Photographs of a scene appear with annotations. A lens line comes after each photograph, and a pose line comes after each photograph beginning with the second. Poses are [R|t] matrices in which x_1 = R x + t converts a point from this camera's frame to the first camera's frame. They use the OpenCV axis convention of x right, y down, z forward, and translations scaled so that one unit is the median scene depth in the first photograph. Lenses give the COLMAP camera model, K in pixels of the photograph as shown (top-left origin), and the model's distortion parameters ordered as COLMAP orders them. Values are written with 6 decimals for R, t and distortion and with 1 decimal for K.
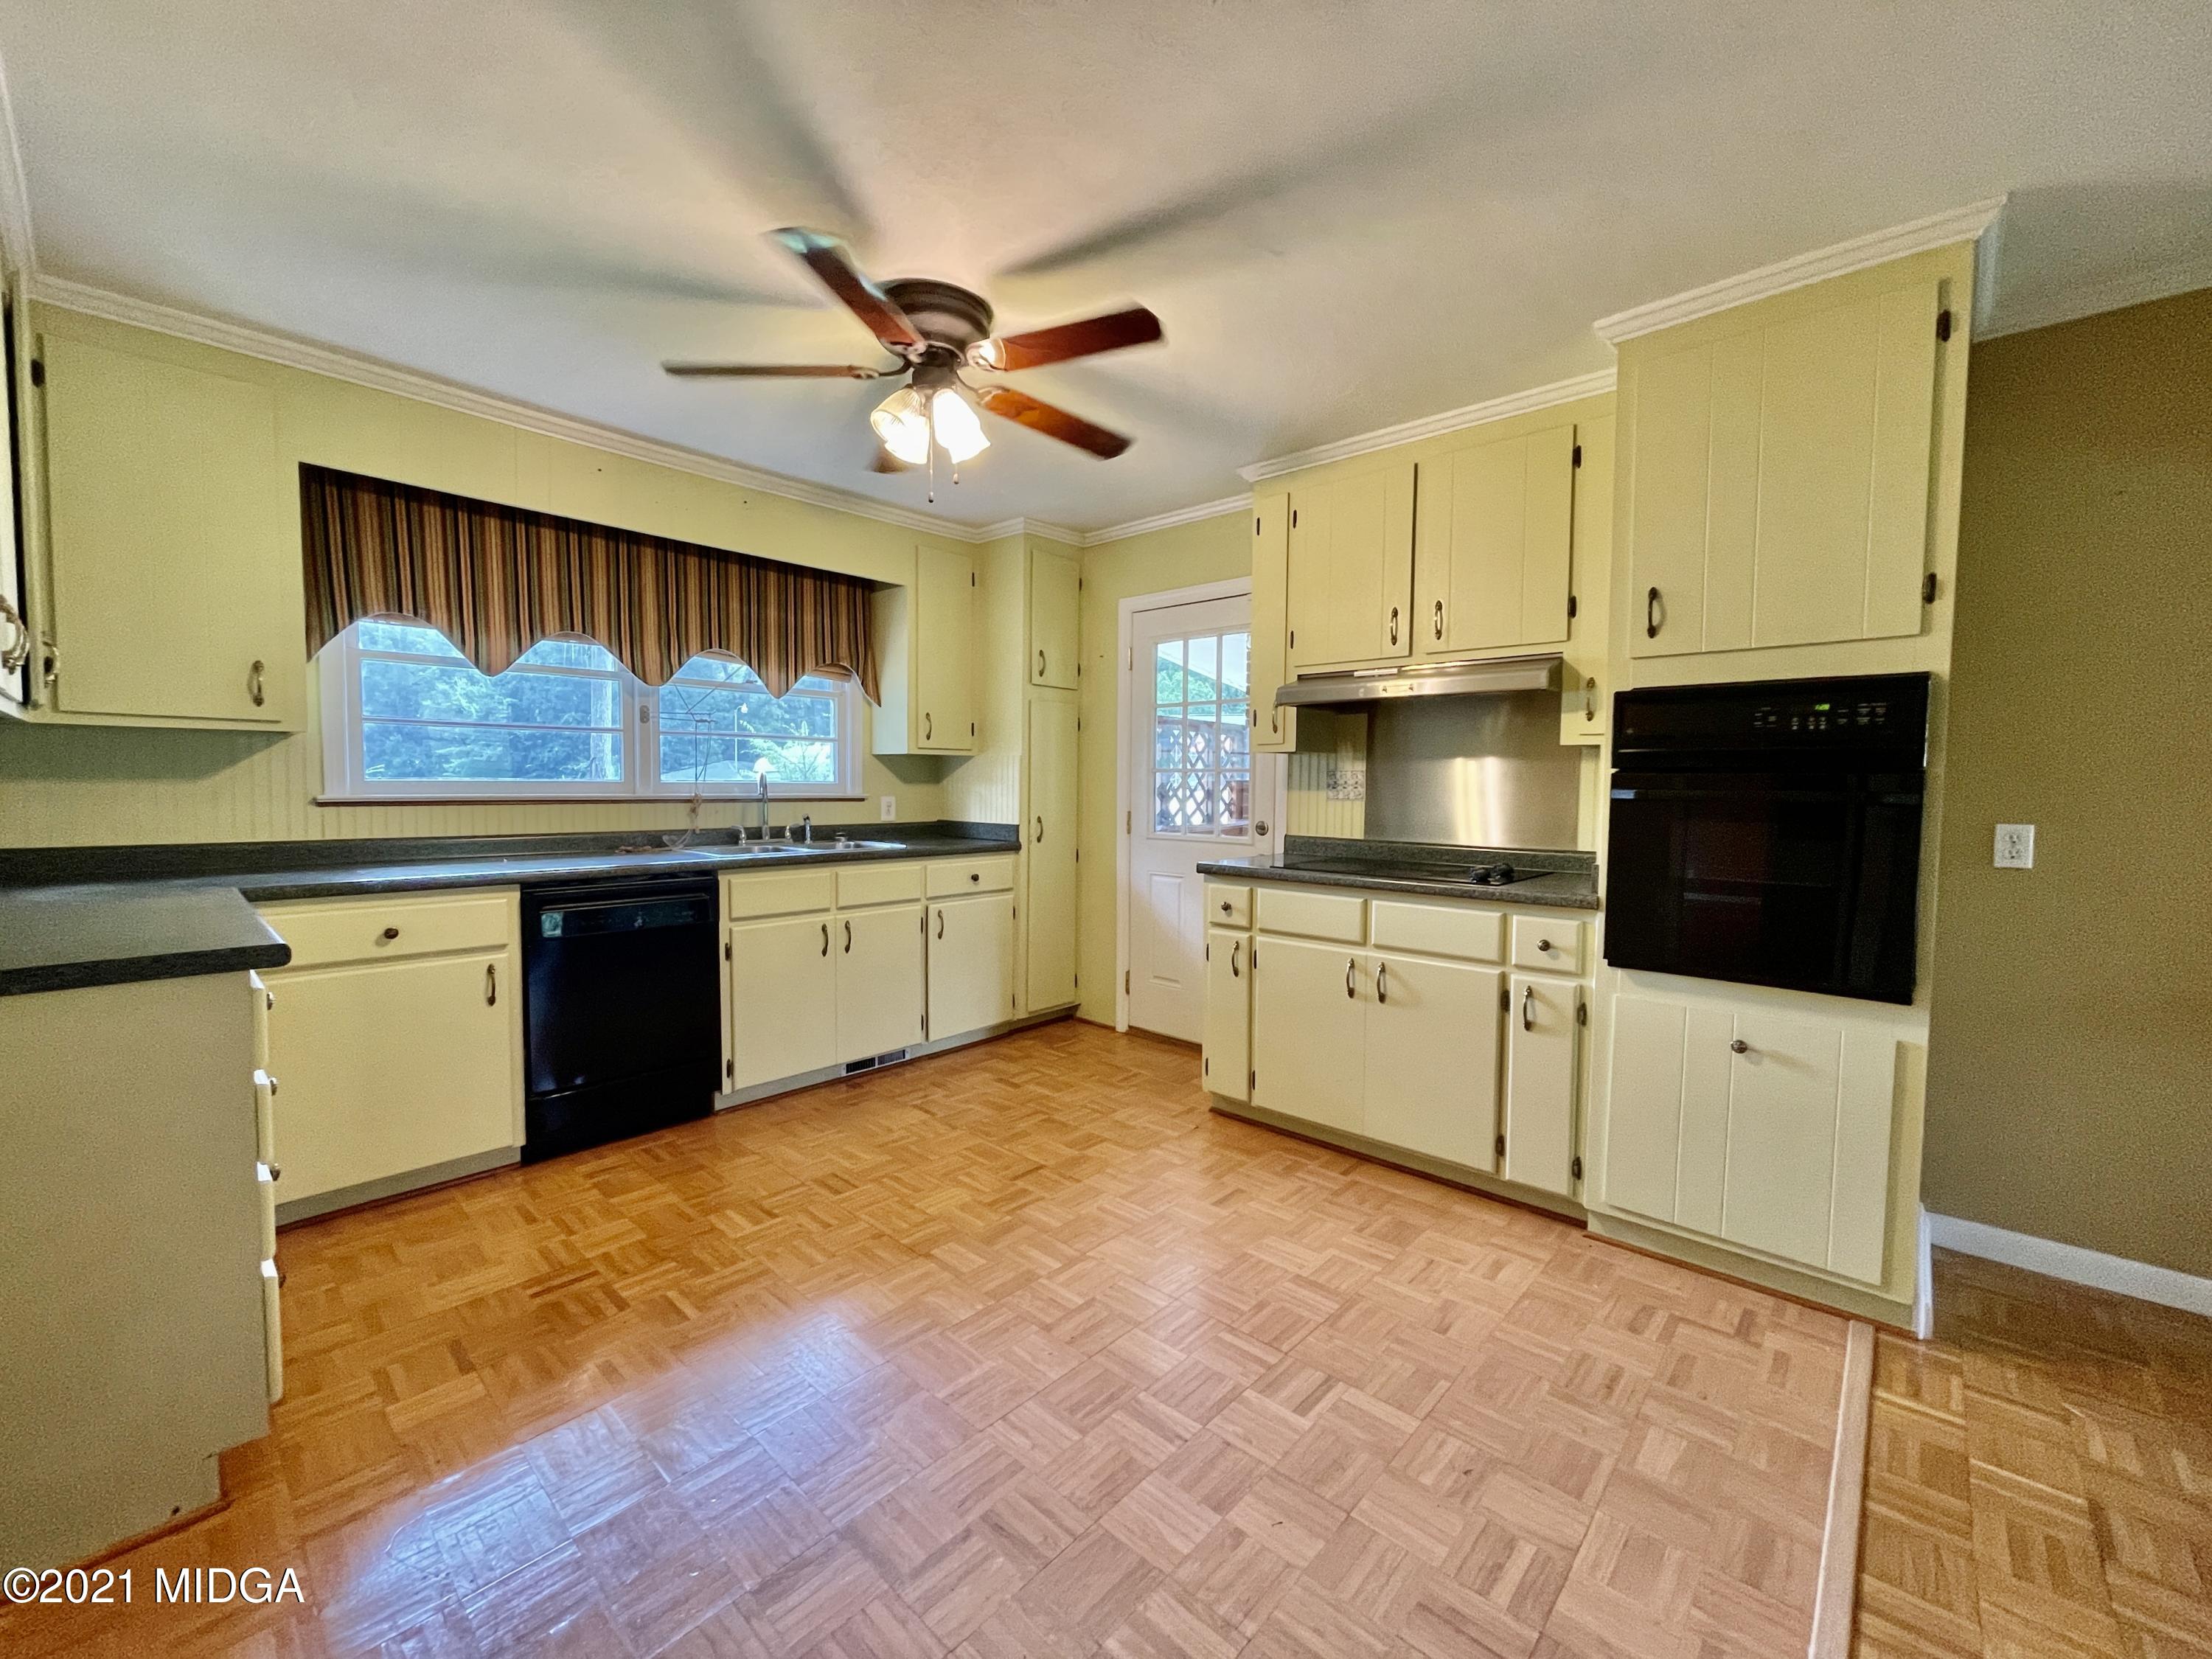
lens RADIAL K [[891.7, 0, 1097.9], [0, 891.7, 838.4], [0, 0, 1]] dist [-0.001439, -0.000069]
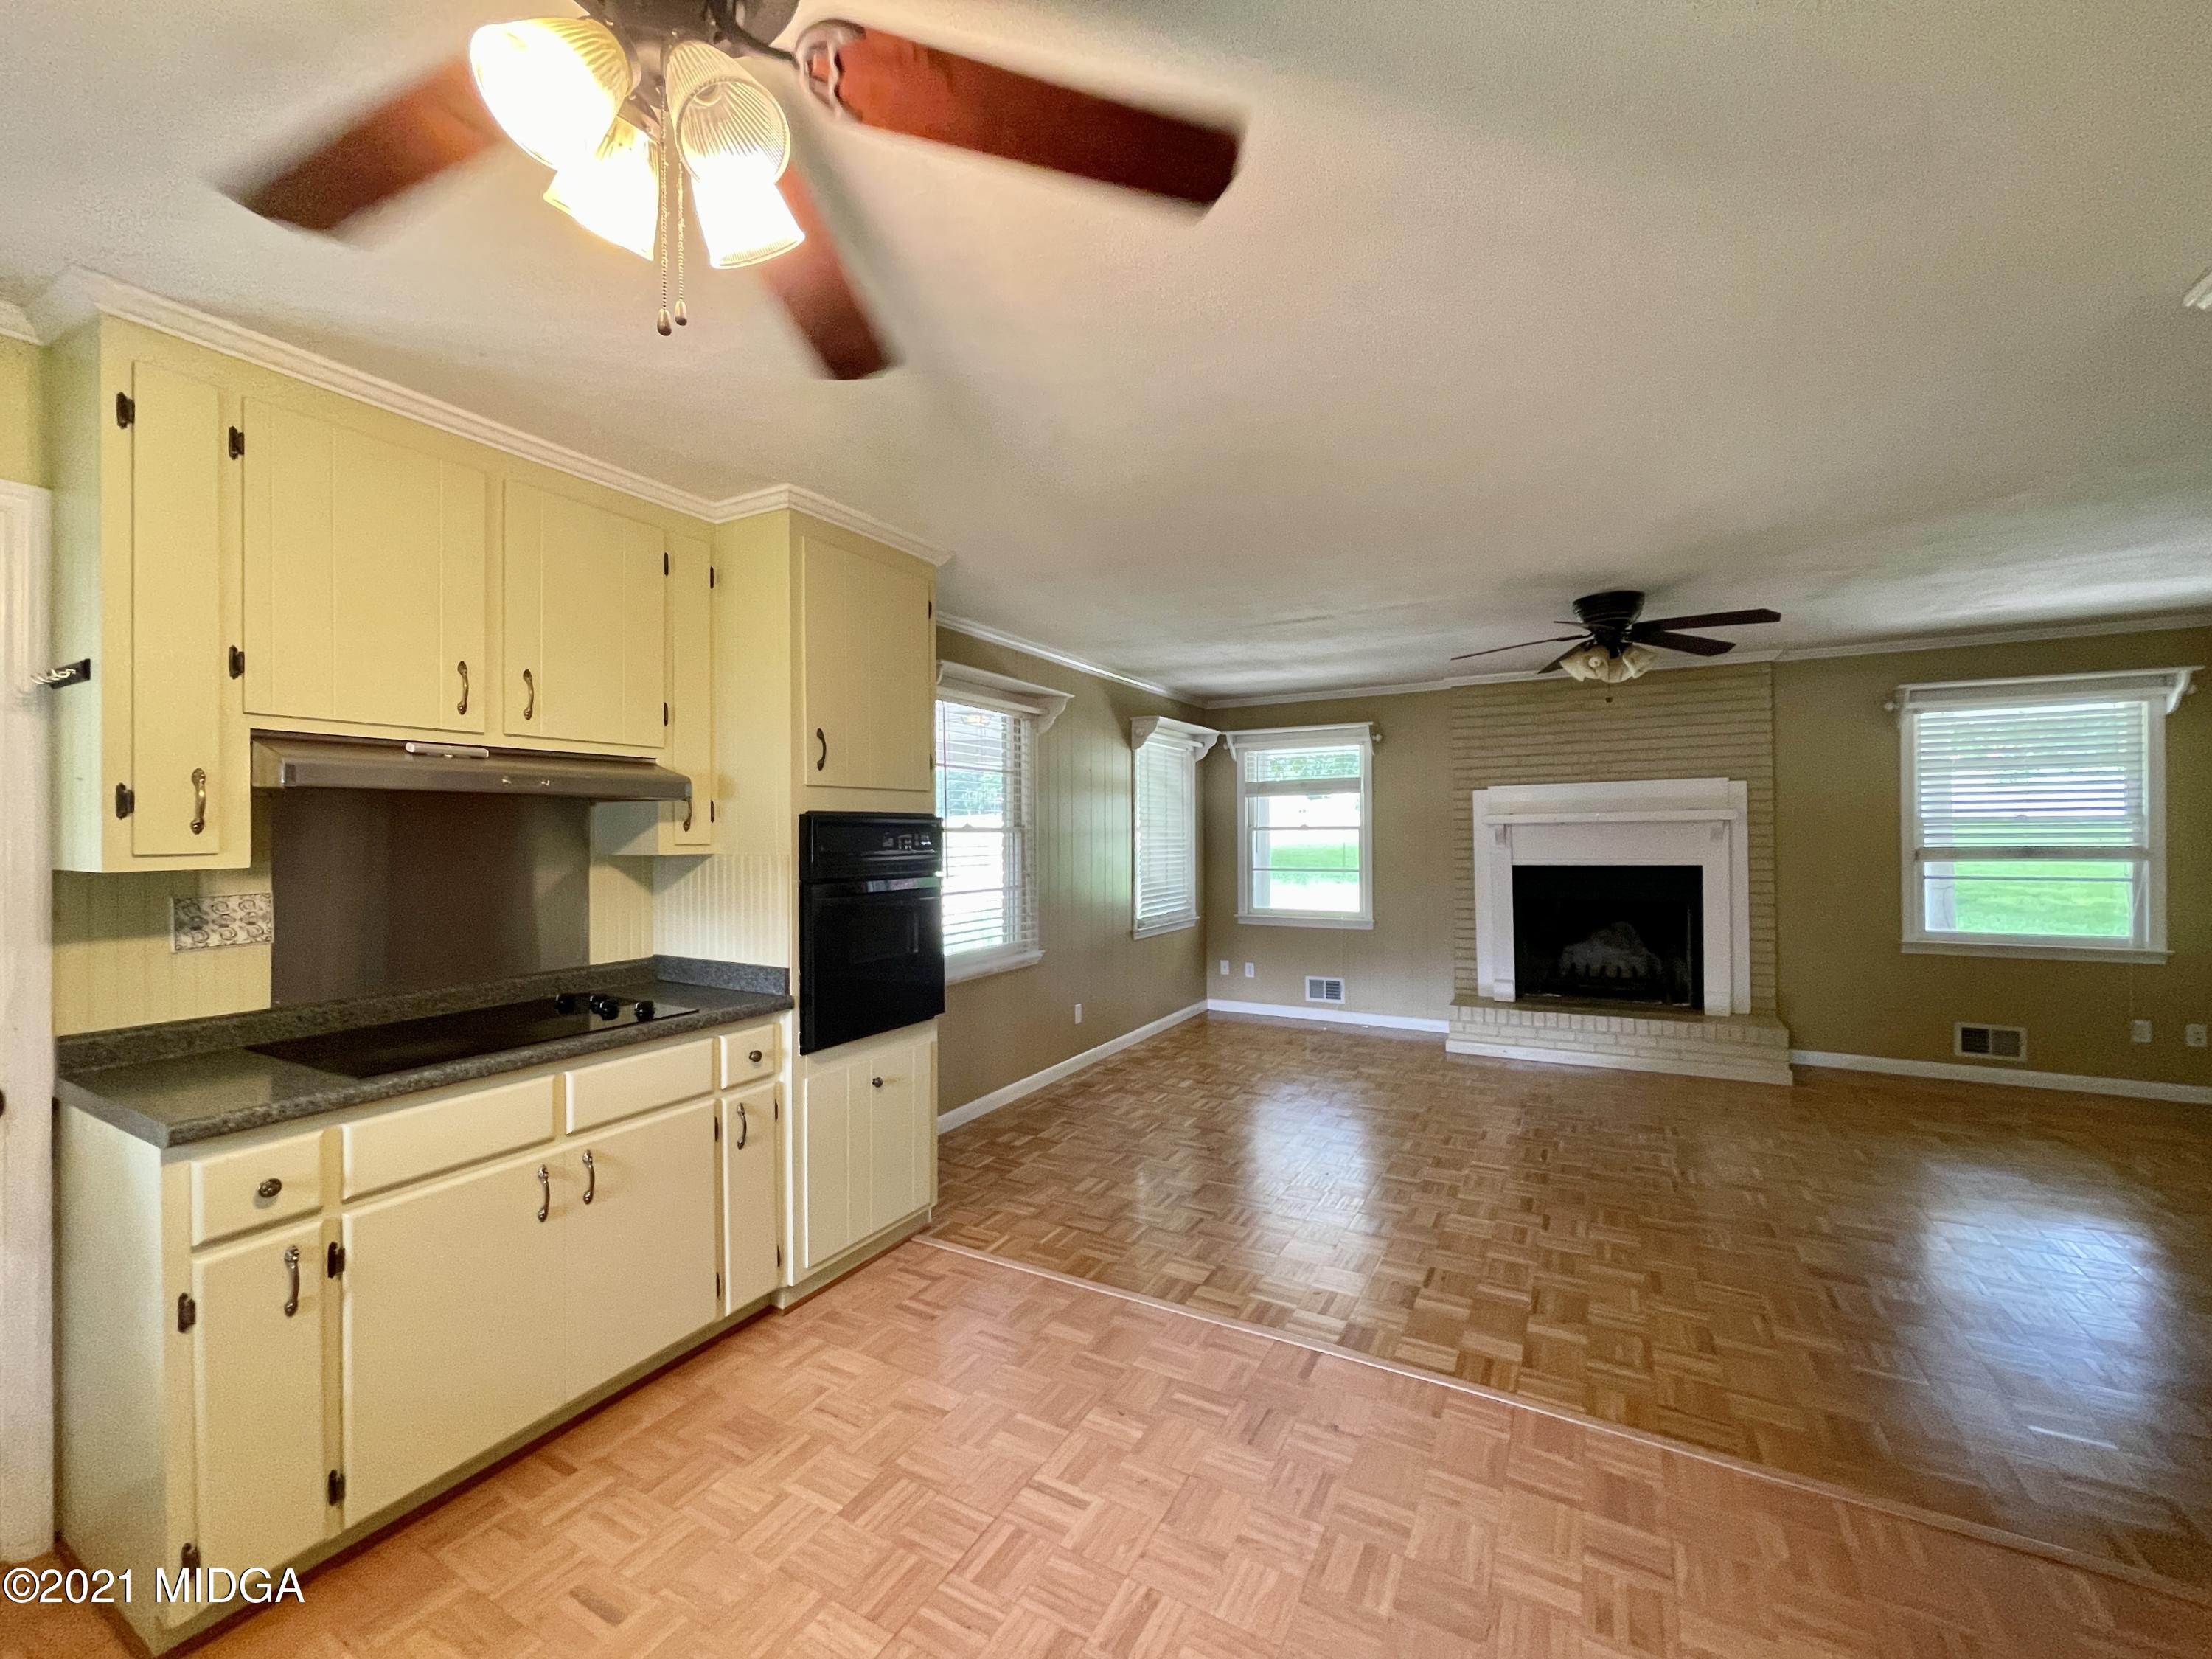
lens RADIAL K [[891.7, 0, 1104.7], [0, 891.7, 832.2], [0, 0, 1]] dist [-0.001439, -0.000069]
pose [[-0.238536, -0.009008, 0.971092, -0.451554], [0.062799, 0.997721, 0.024680, -0.105332], [-0.969101, 0.066871, -0.237427, 0.653861]]
